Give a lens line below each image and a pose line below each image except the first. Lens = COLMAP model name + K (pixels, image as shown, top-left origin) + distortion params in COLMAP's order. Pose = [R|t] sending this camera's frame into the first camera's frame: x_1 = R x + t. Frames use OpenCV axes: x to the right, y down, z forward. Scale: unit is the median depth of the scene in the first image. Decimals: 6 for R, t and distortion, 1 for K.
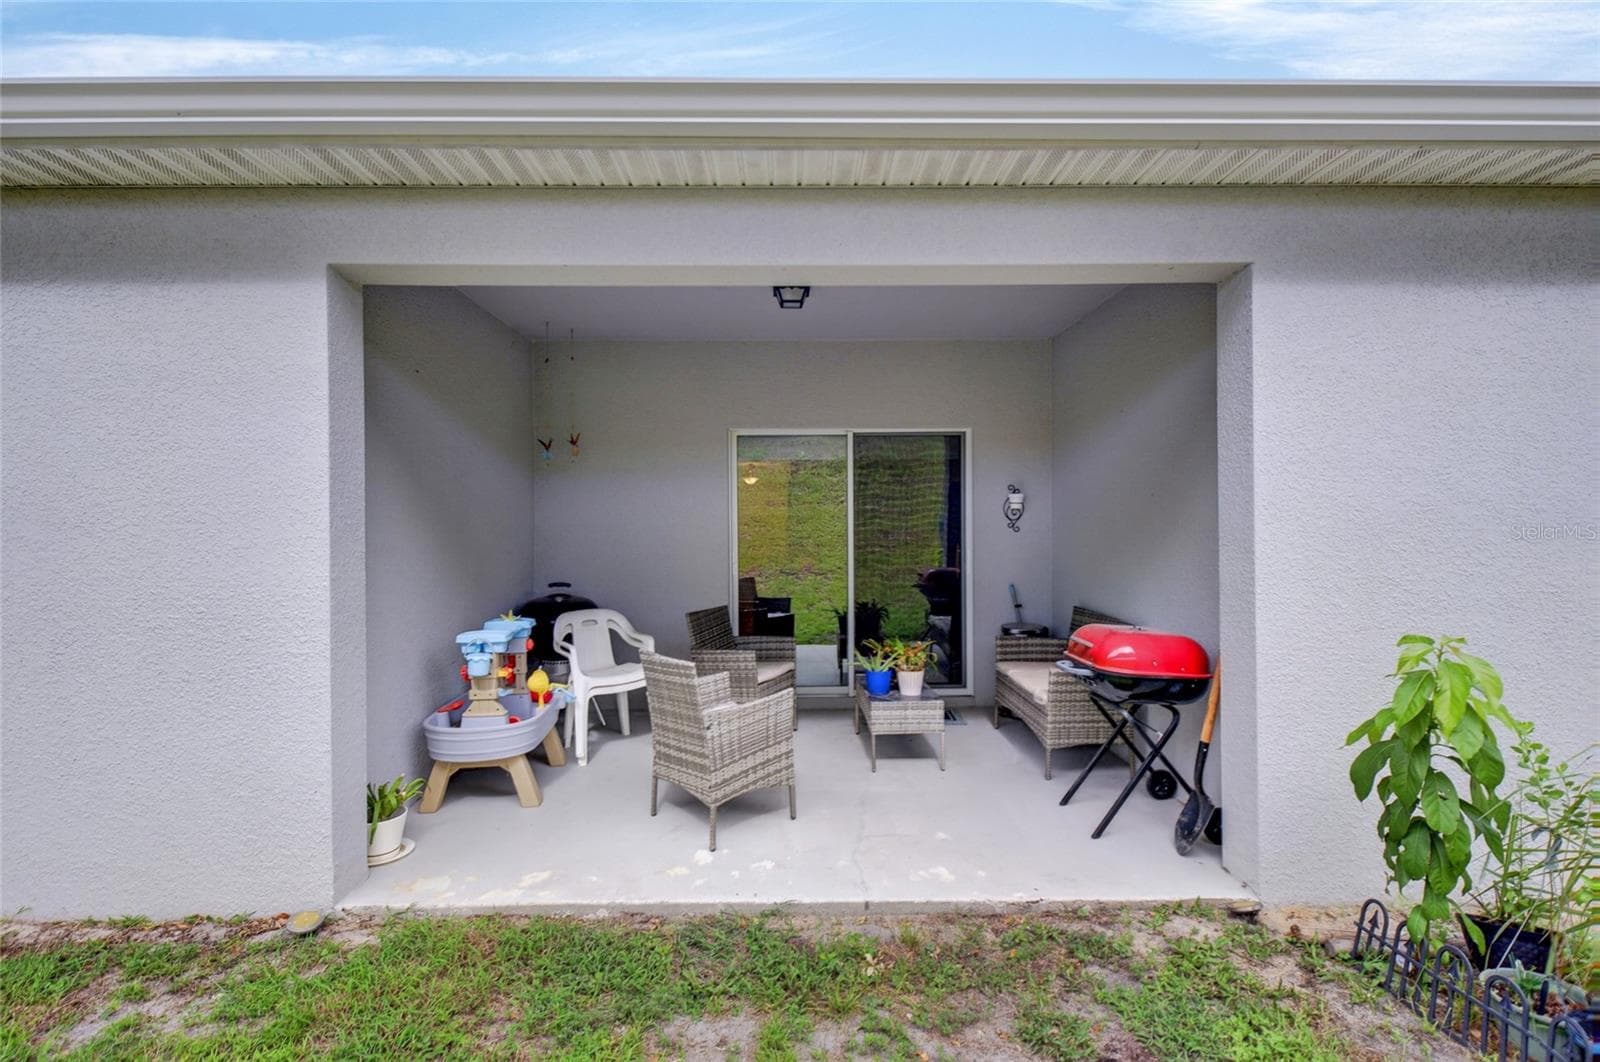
lens RADIAL K [[789.4, 0, 816.3], [0, 789.4, 516.0], [0, 0, 1]] dist [0.003104, -0.001361]
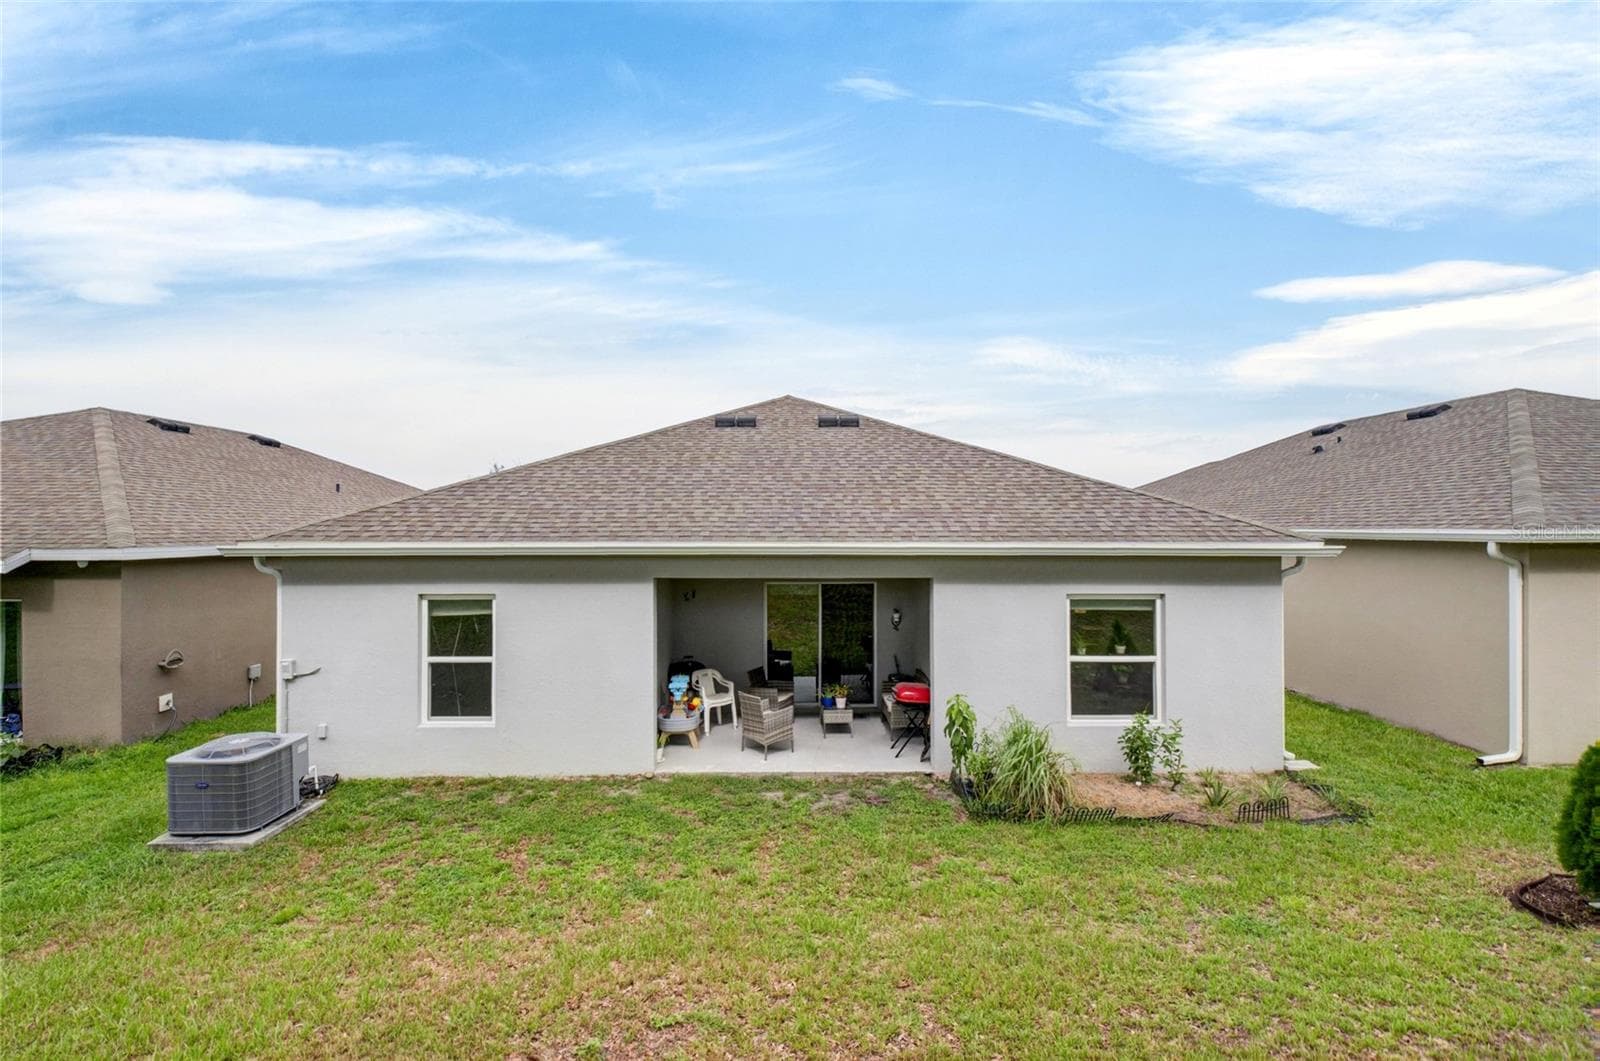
lens RADIAL K [[789.4, 0, 816.3], [0, 789.4, 515.5], [0, 0, 1]] dist [0.003104, -0.001361]
pose [[0.999994, 0.003059, -0.001758, 0.047029], [-0.003072, 0.999967, -0.007516, -0.362126], [0.001735, 0.007522, 0.999970, -1.503540]]
